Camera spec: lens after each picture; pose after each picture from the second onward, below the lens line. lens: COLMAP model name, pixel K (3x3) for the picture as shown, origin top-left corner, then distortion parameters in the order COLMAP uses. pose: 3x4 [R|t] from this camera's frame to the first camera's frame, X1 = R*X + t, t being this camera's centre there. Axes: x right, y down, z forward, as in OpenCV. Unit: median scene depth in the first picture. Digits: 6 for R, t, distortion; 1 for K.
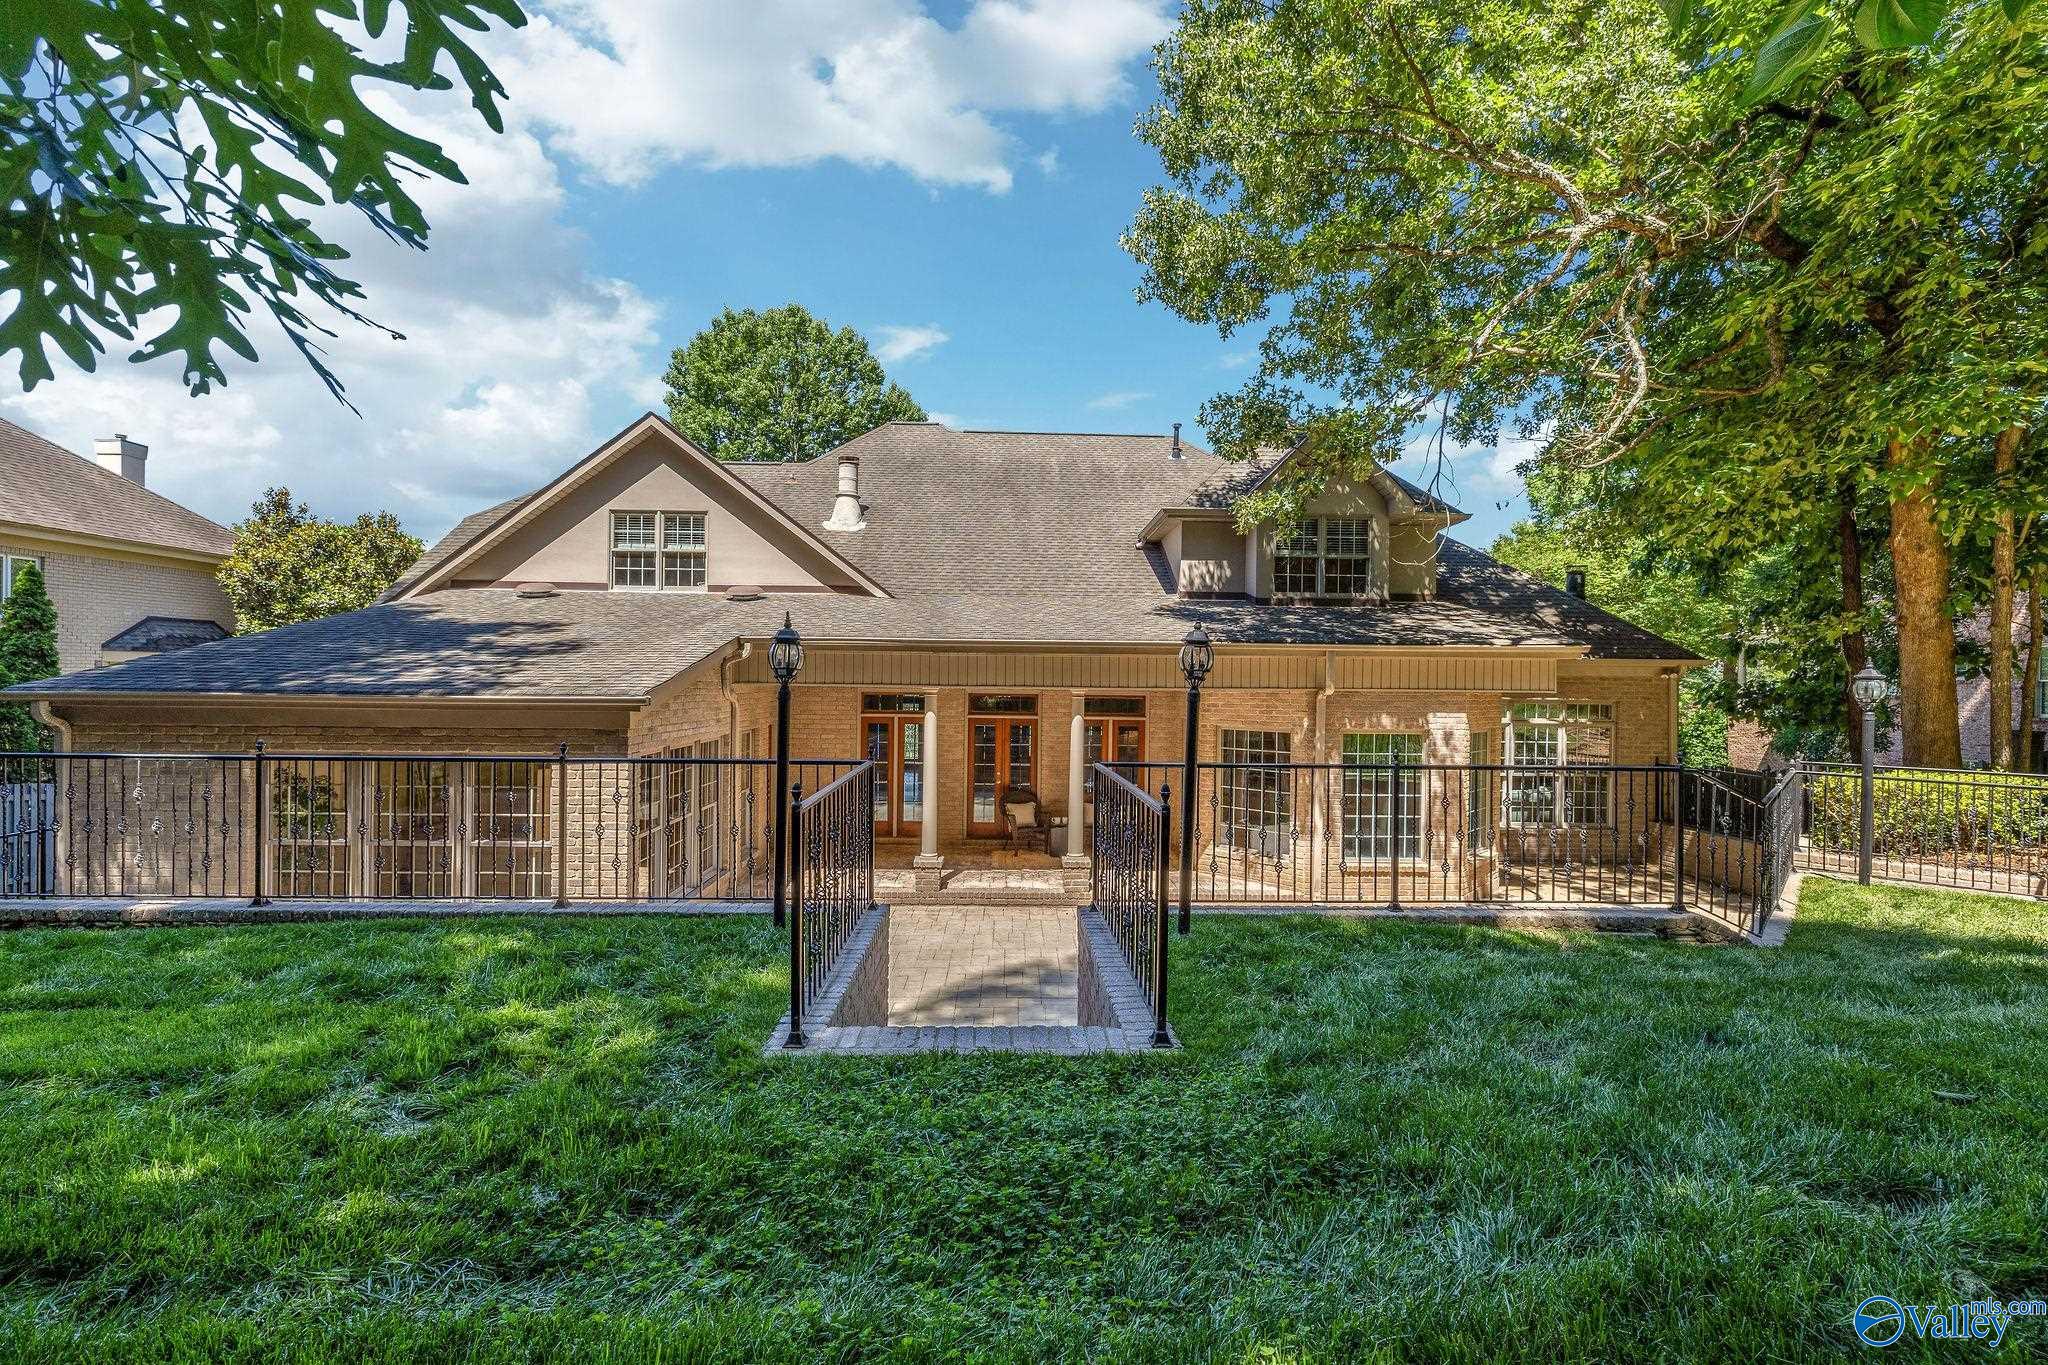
lens RADIAL K [[869.6, 0, 1033.6], [0, 869.6, 688.2], [0, 0, 1]] dist [0.001637, -0.000179]
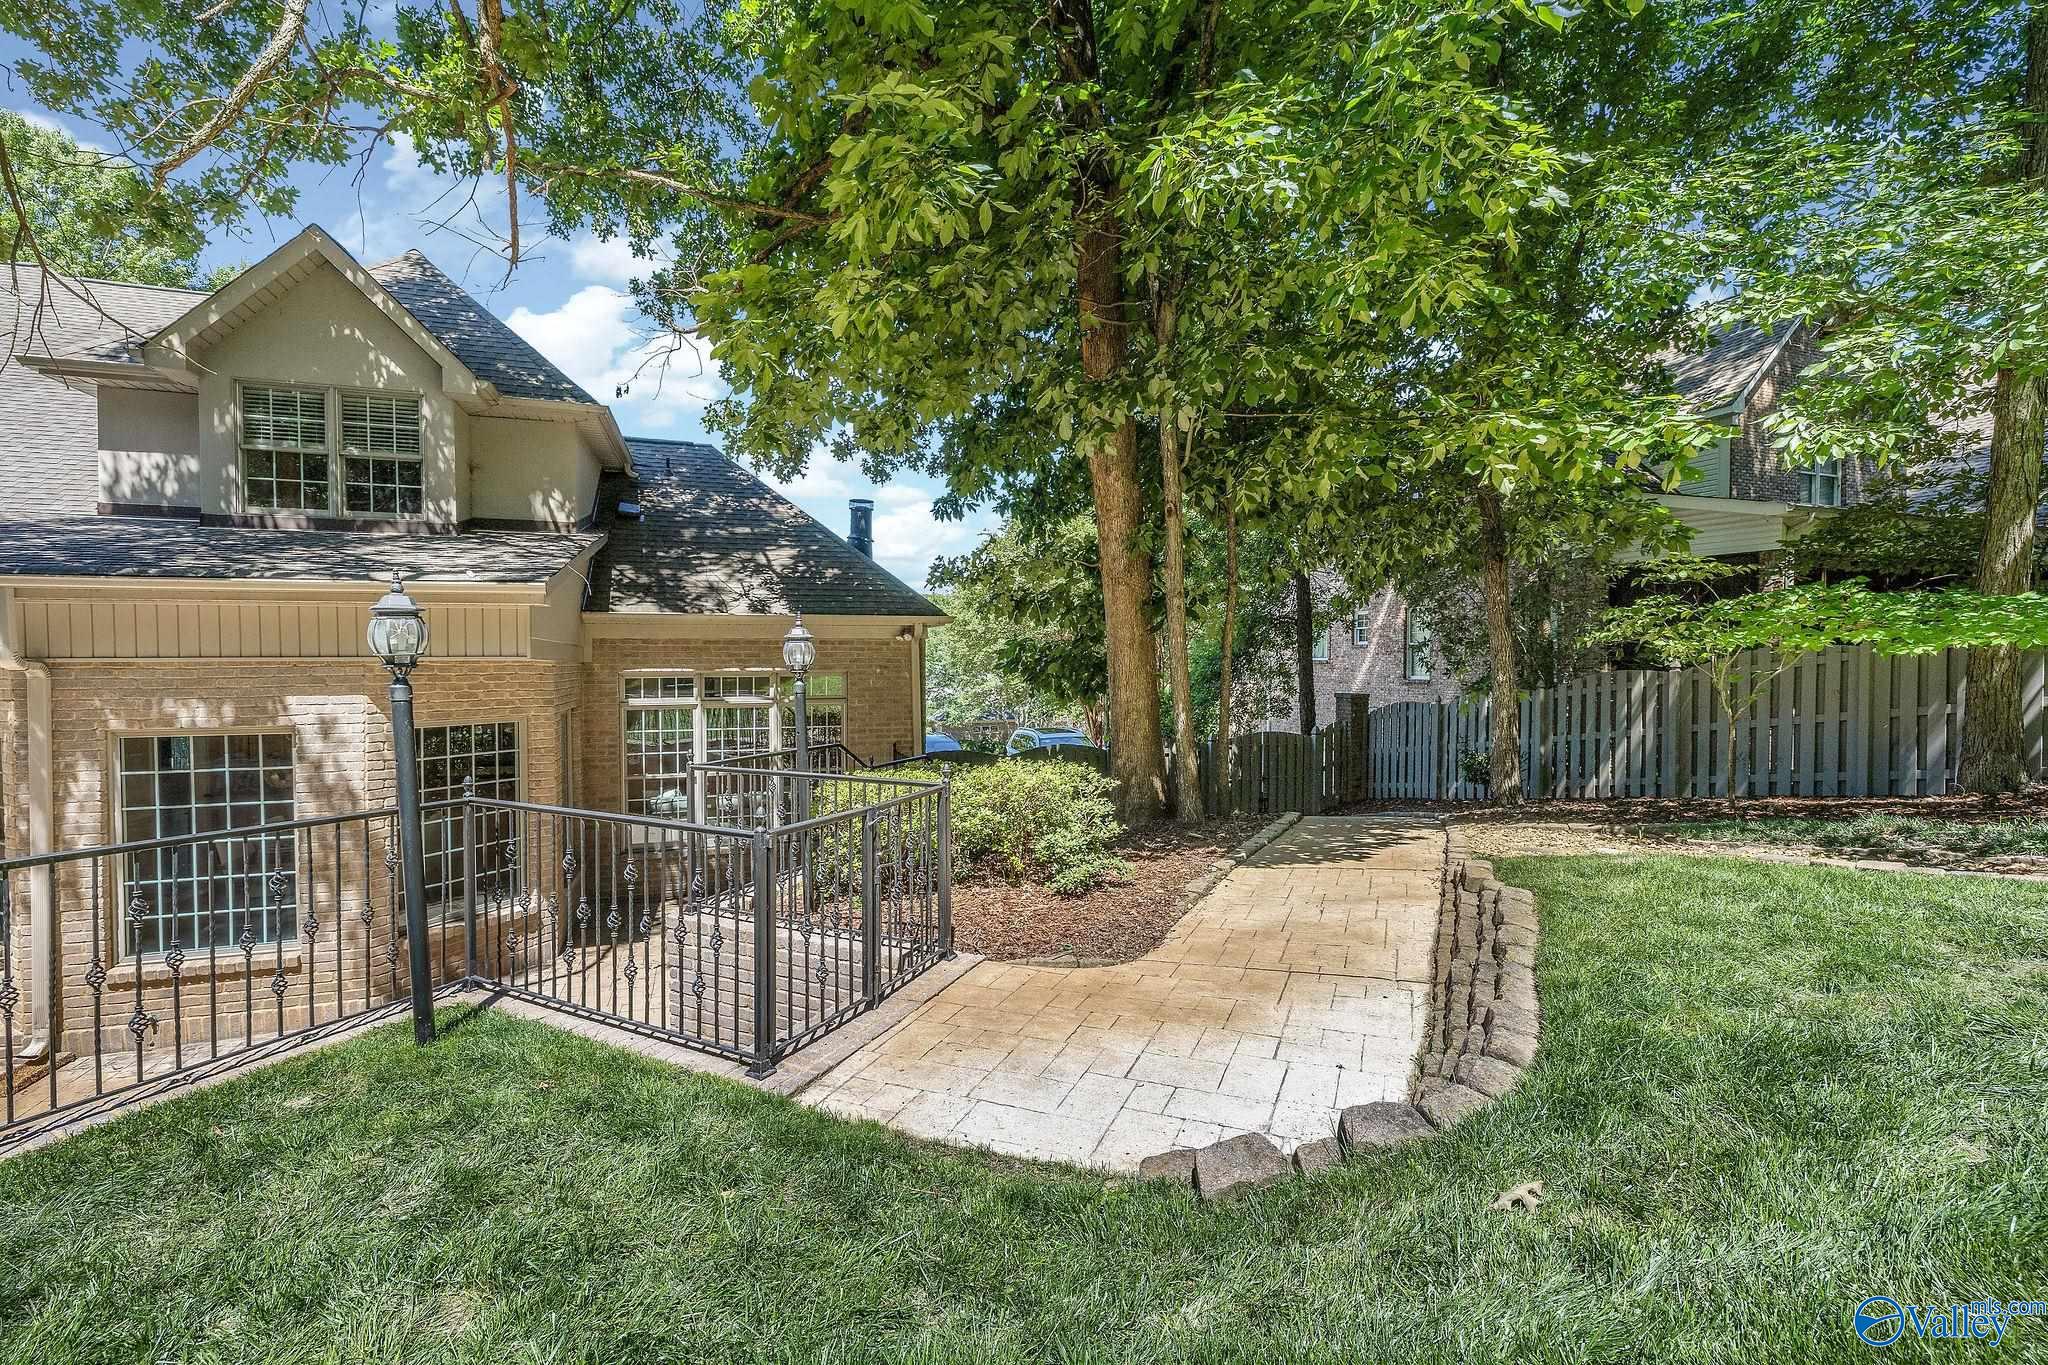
lens RADIAL K [[869.6, 0, 1023.6], [0, 869.6, 677.0], [0, 0, 1]] dist [0.001637, -0.000179]
pose [[0.957050, -0.018510, 0.289330, 0.627119], [0.015875, 0.999808, 0.011449, 0.013874], [-0.289486, -0.006364, 0.957161, 0.240002]]
